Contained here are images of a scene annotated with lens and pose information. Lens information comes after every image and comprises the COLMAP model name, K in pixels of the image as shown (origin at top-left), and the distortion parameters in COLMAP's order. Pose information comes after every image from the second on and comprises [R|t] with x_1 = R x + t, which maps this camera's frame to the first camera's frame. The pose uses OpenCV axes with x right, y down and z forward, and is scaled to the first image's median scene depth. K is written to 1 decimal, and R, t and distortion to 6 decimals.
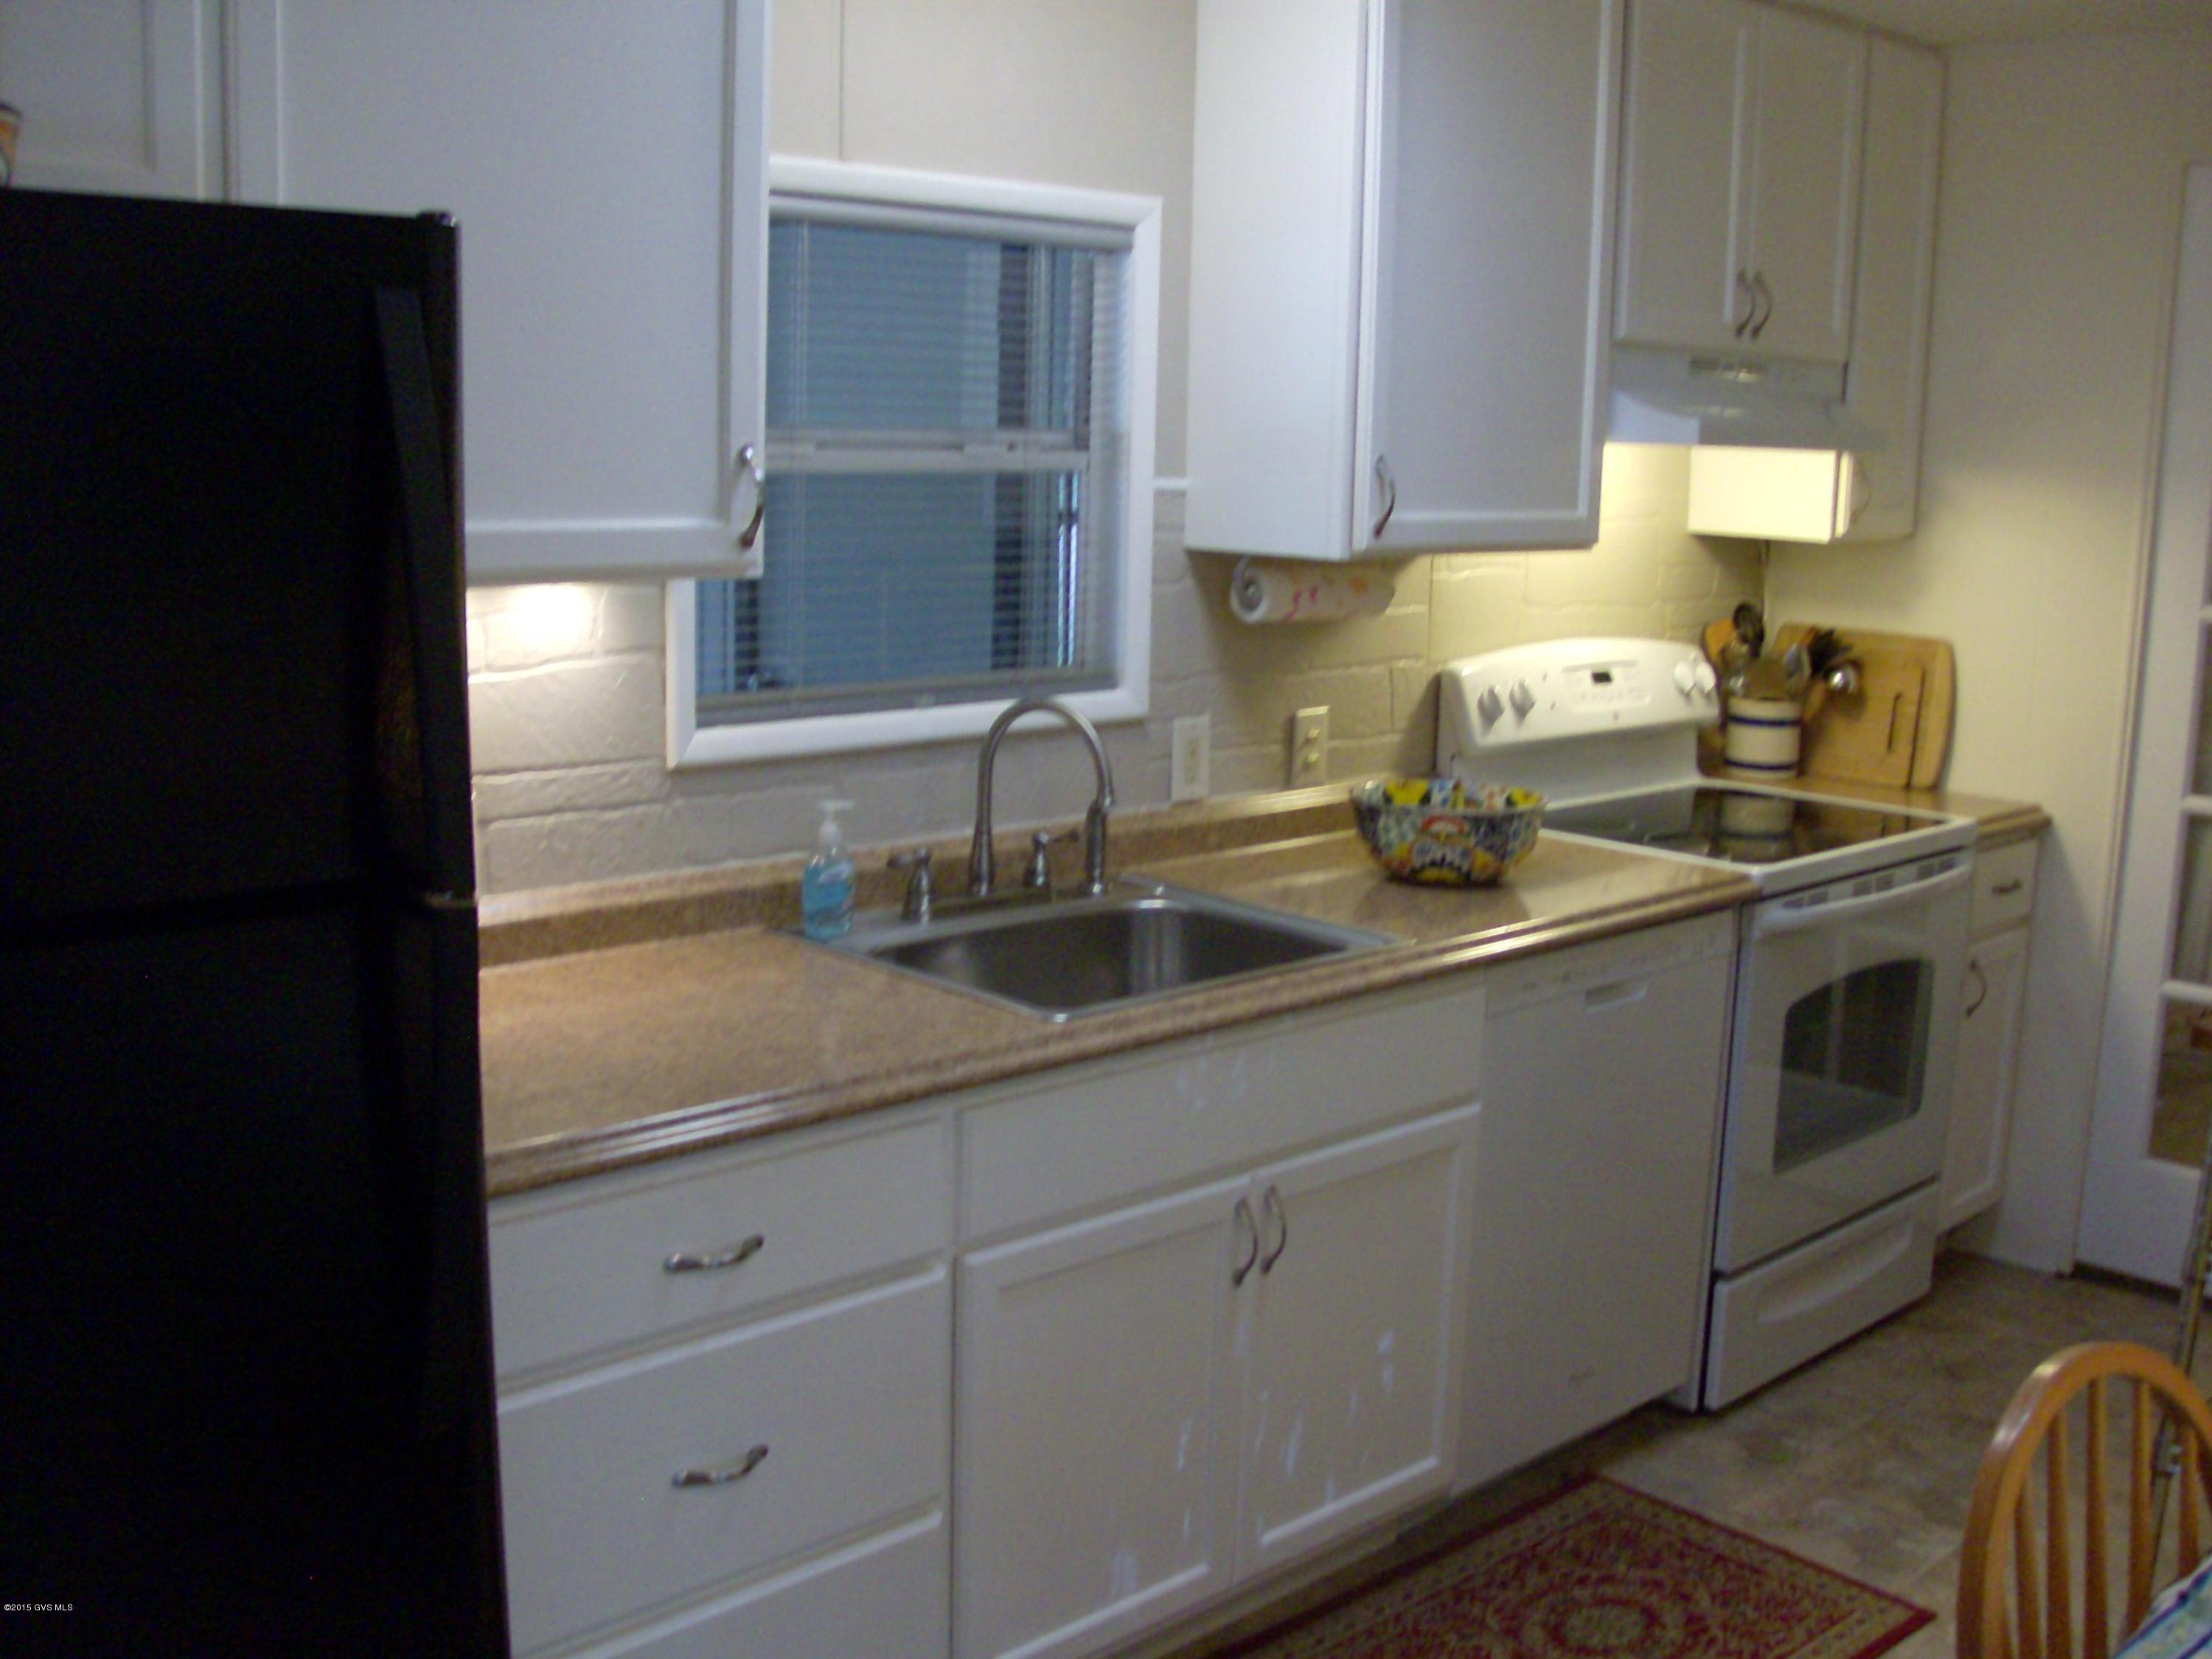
lens RADIAL K [[2299.7, 0, 1112.8], [0, 2299.7, 866.9], [0, 0, 1]] dist [-0.185352, 0.173745]
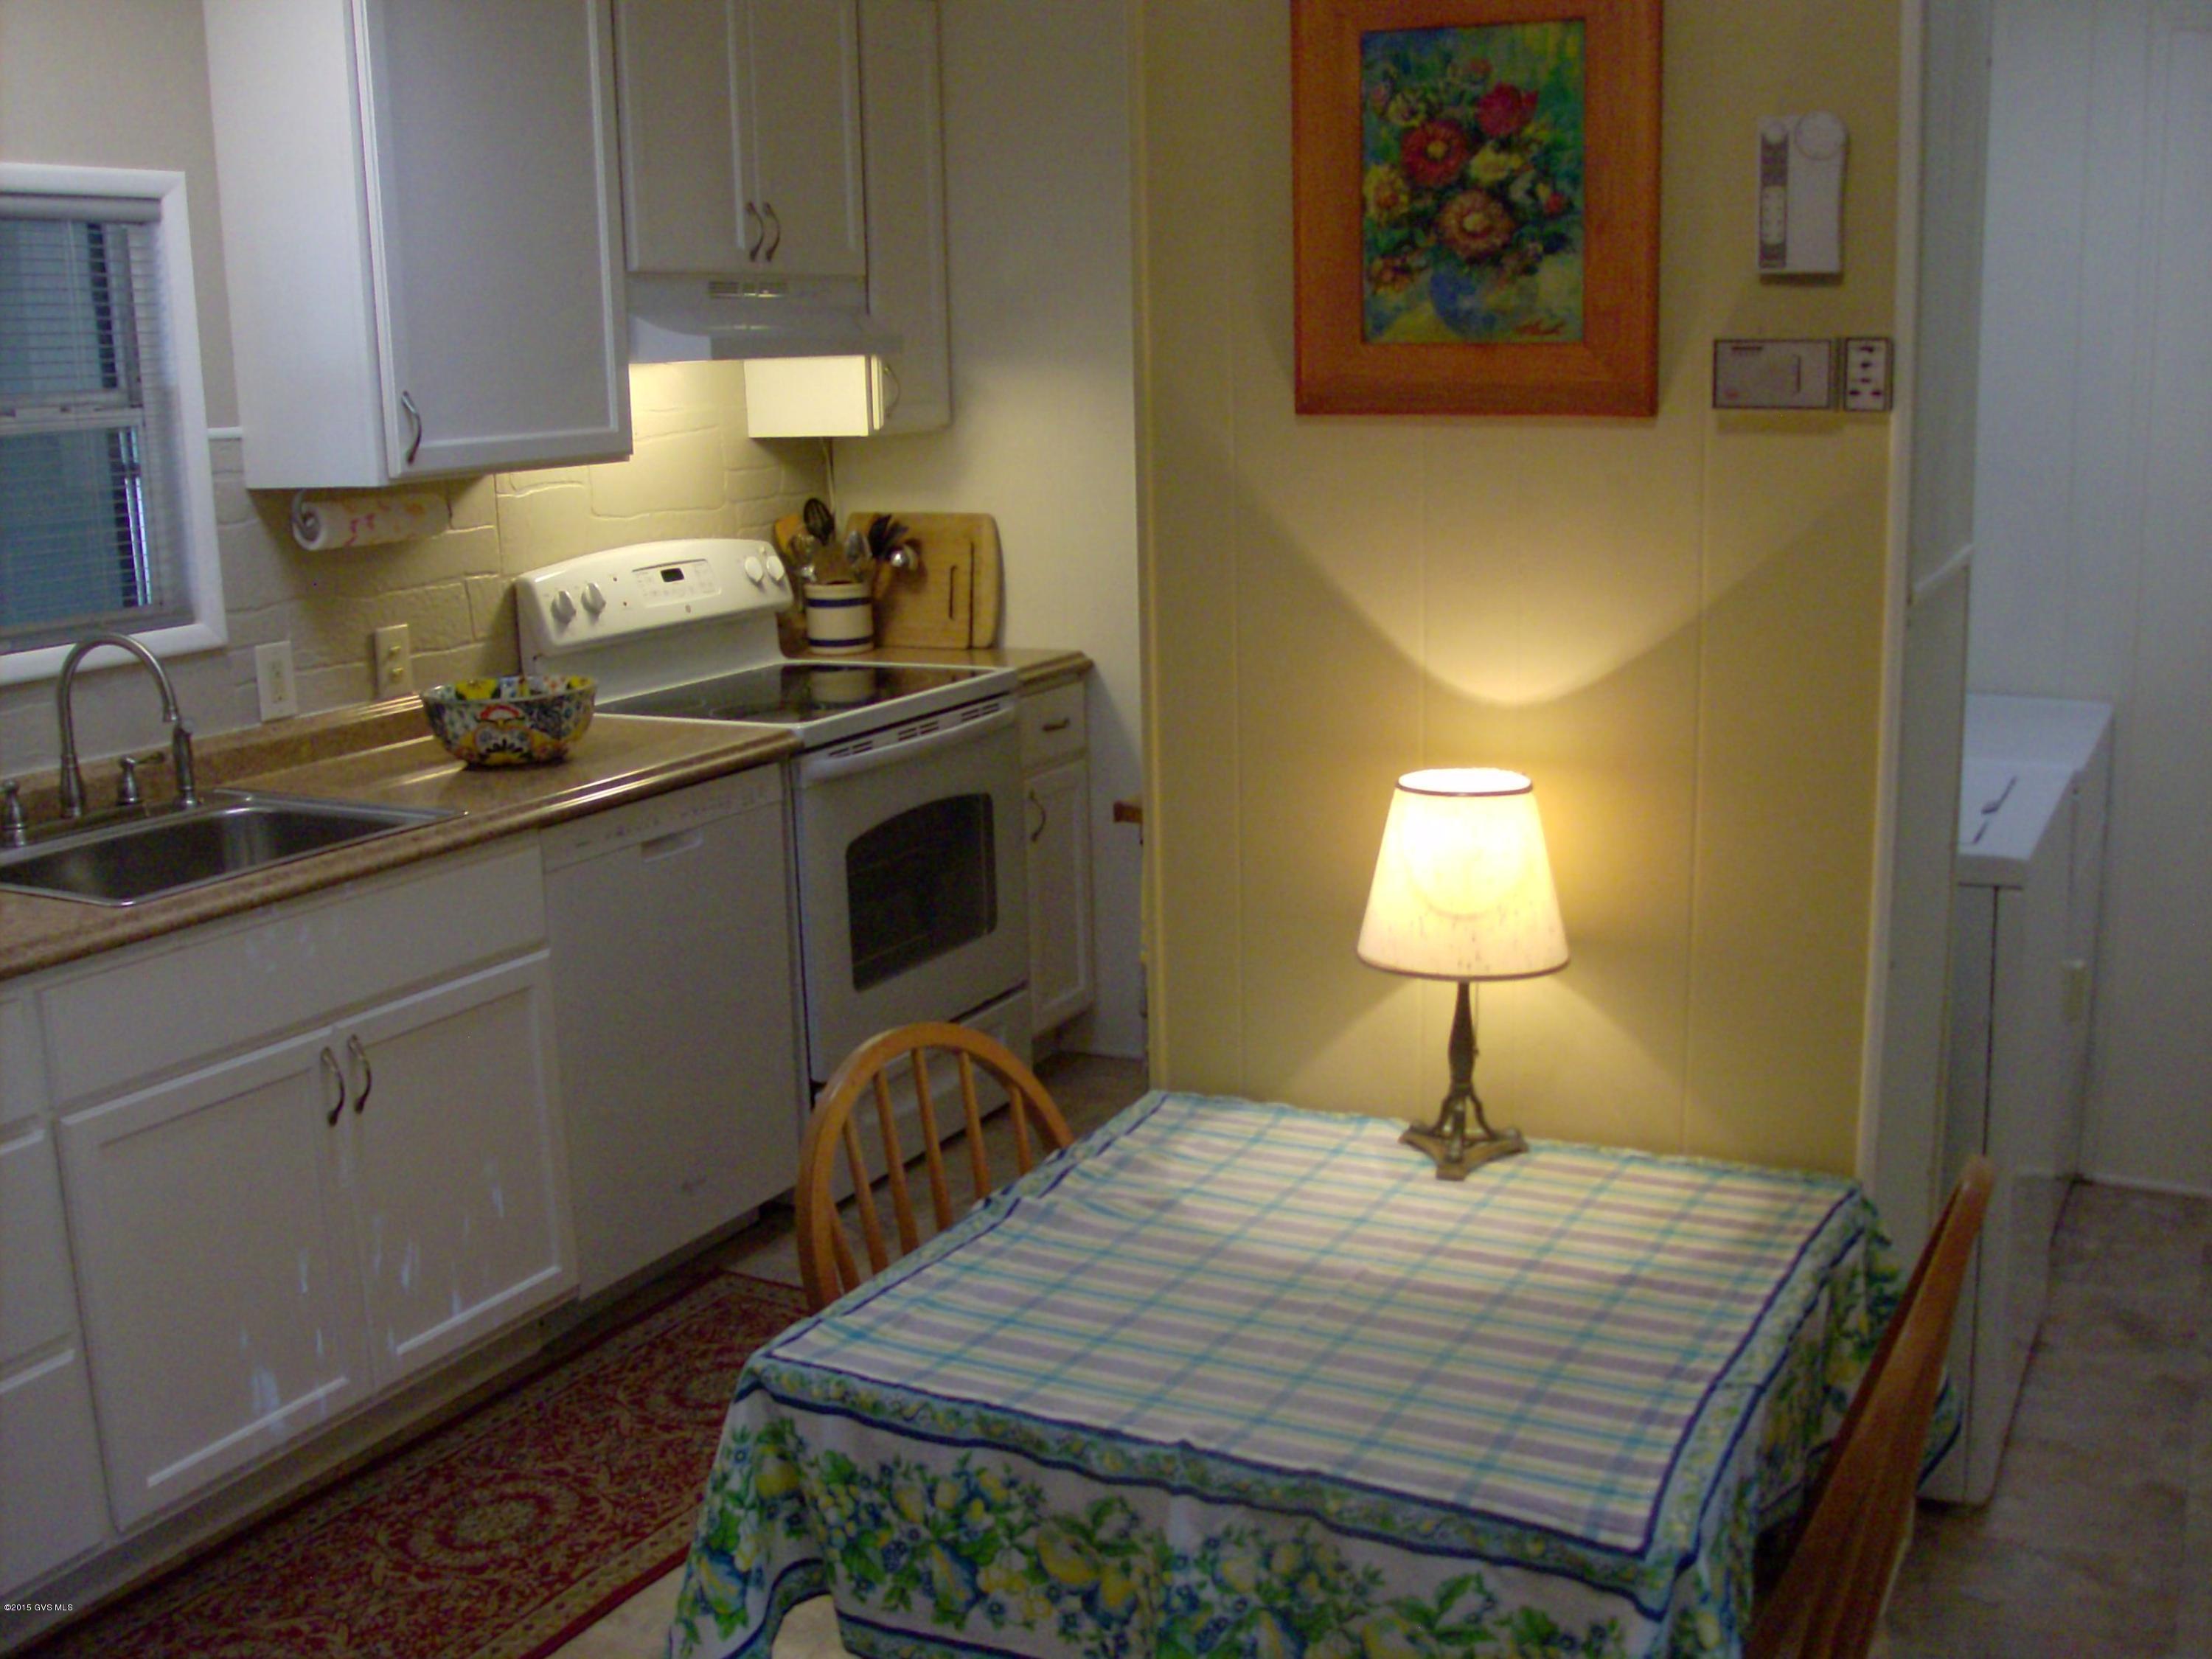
lens RADIAL K [[2299.7, 0, 1112.8], [0, 2299.7, 866.9], [0, 0, 1]] dist [-0.185352, 0.173745]
pose [[0.945149, -0.118723, 0.304300, 0.076770], [0.109514, 0.992863, 0.047220, 0.035725], [-0.307734, -0.011305, 0.951405, -0.151744]]
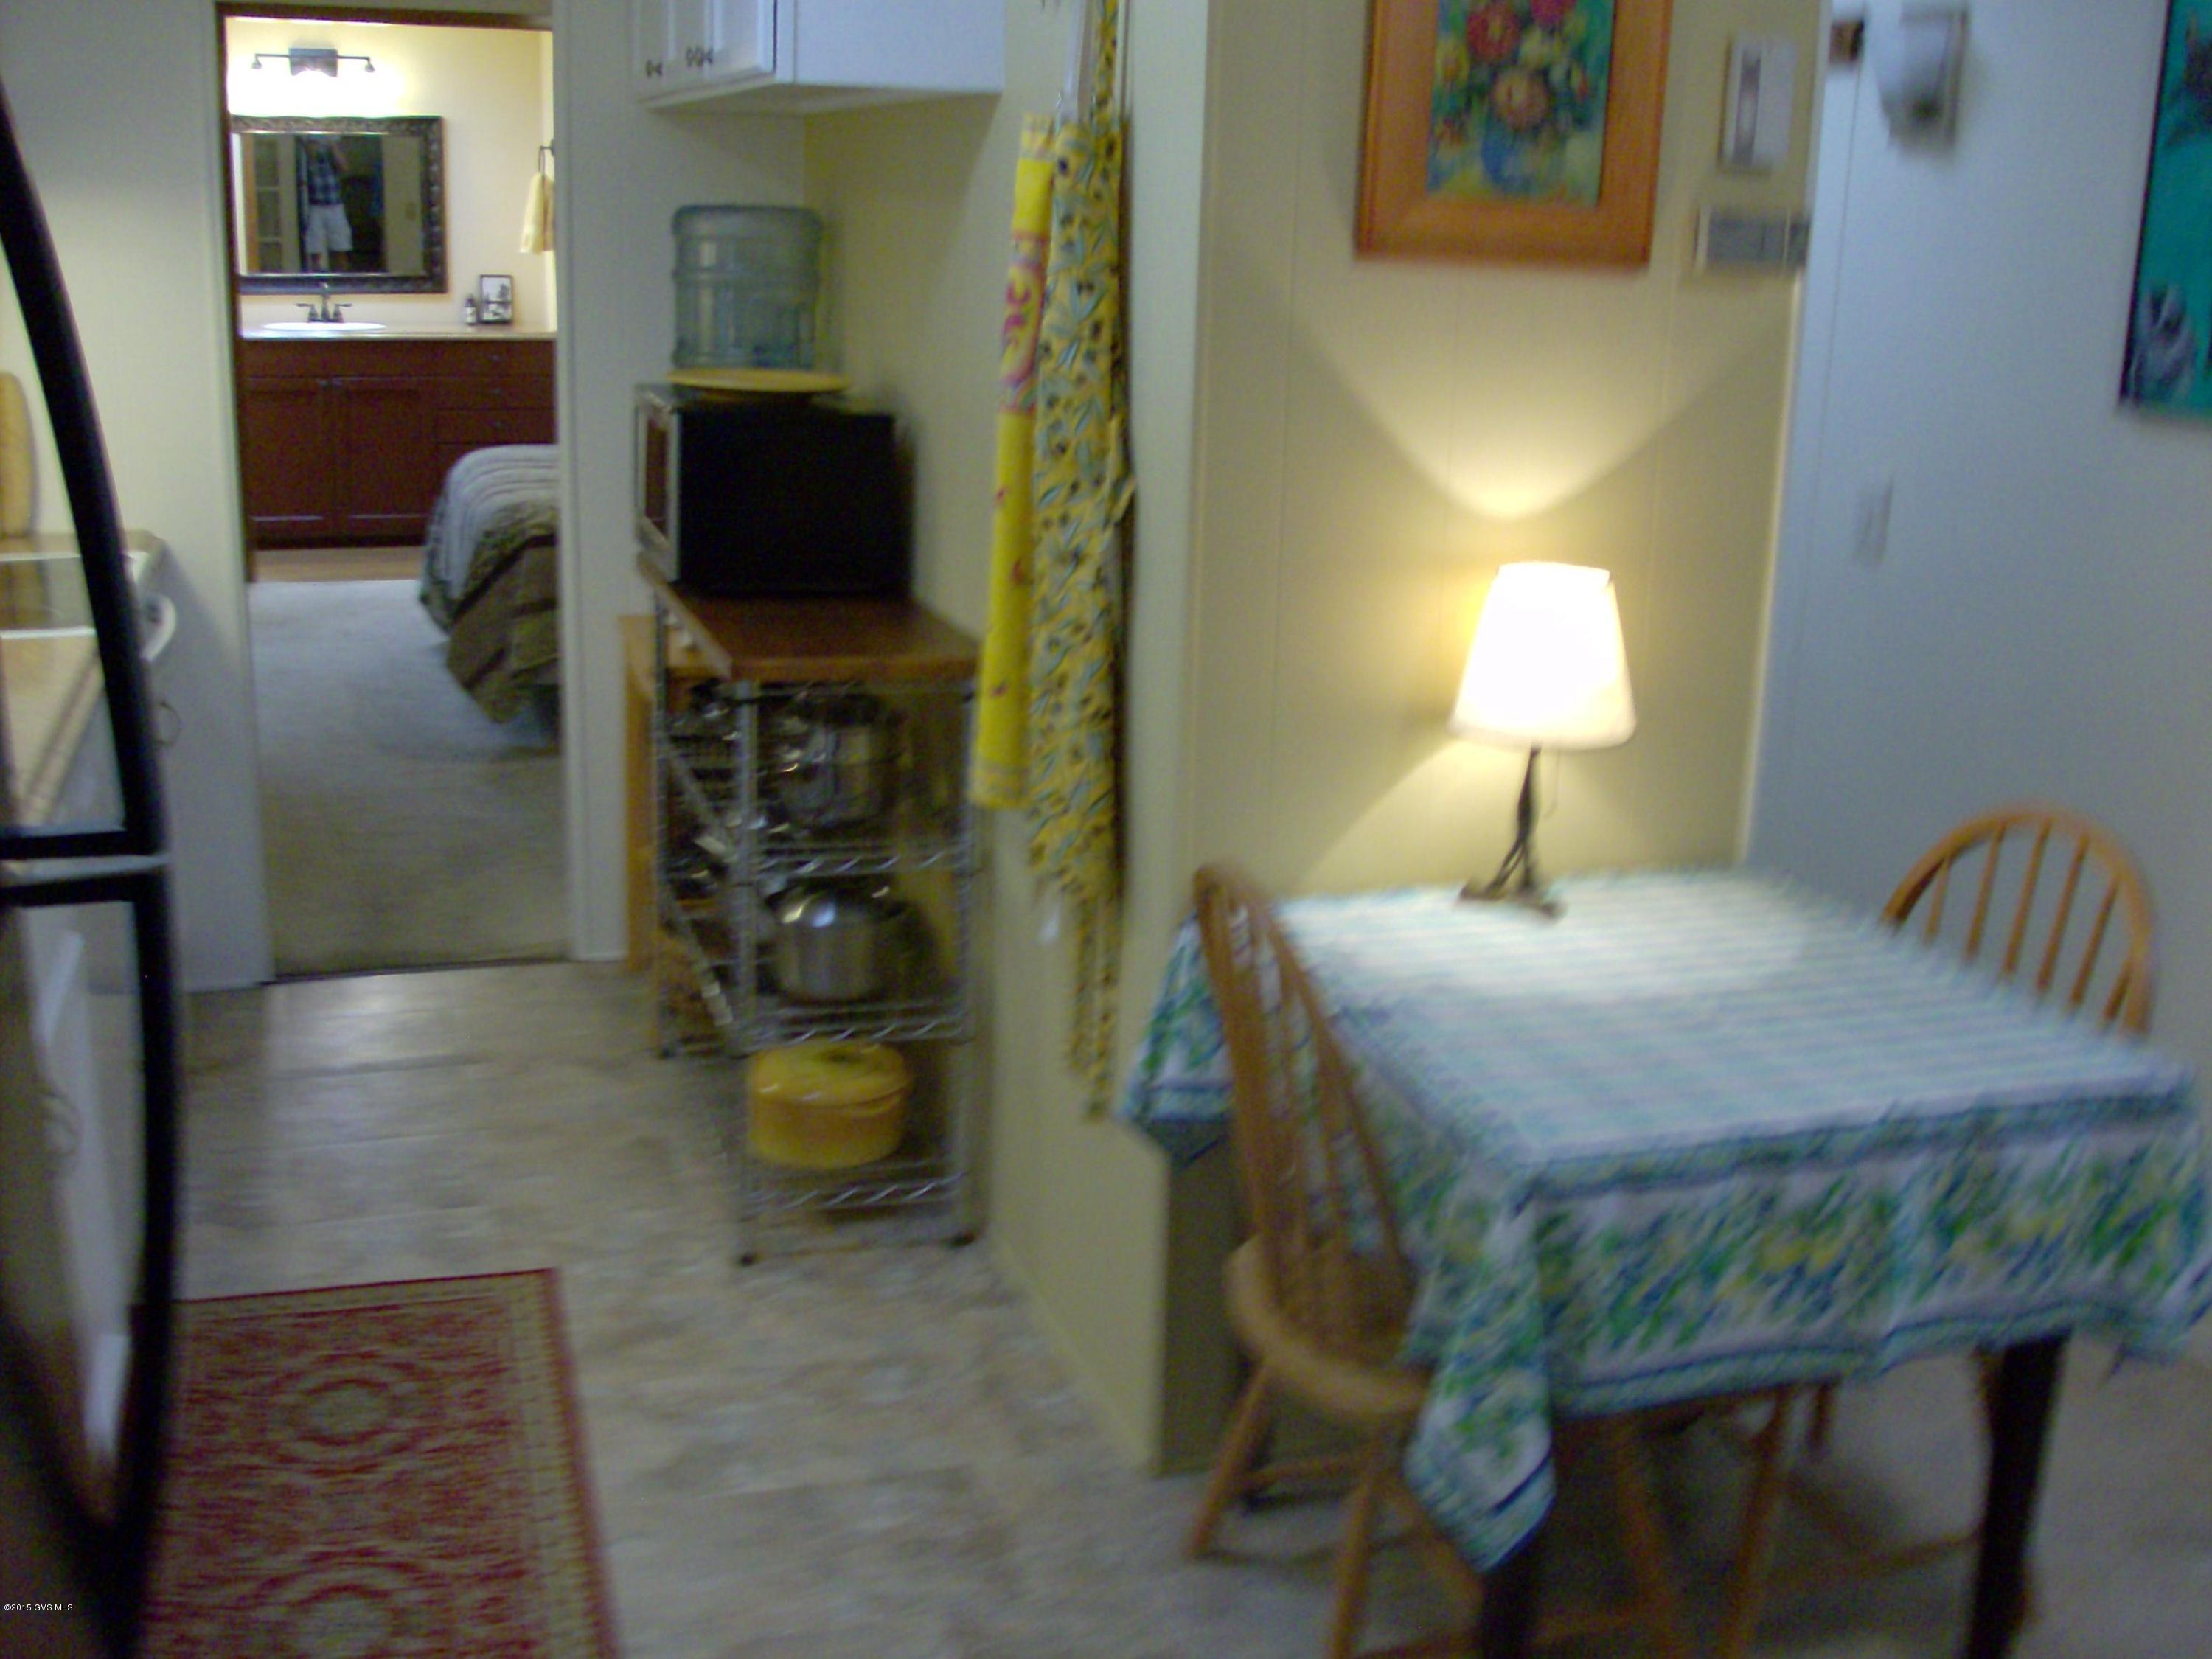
lens RADIAL K [[2299.7, 0, 1112.8], [0, 2299.7, 866.9], [0, 0, 1]] dist [-0.185352, 0.173745]
pose [[0.418133, -0.260046, 0.870368, -0.375451], [0.152151, 0.964661, 0.215124, -0.040299], [-0.895553, 0.042477, 0.442923, 0.237284]]
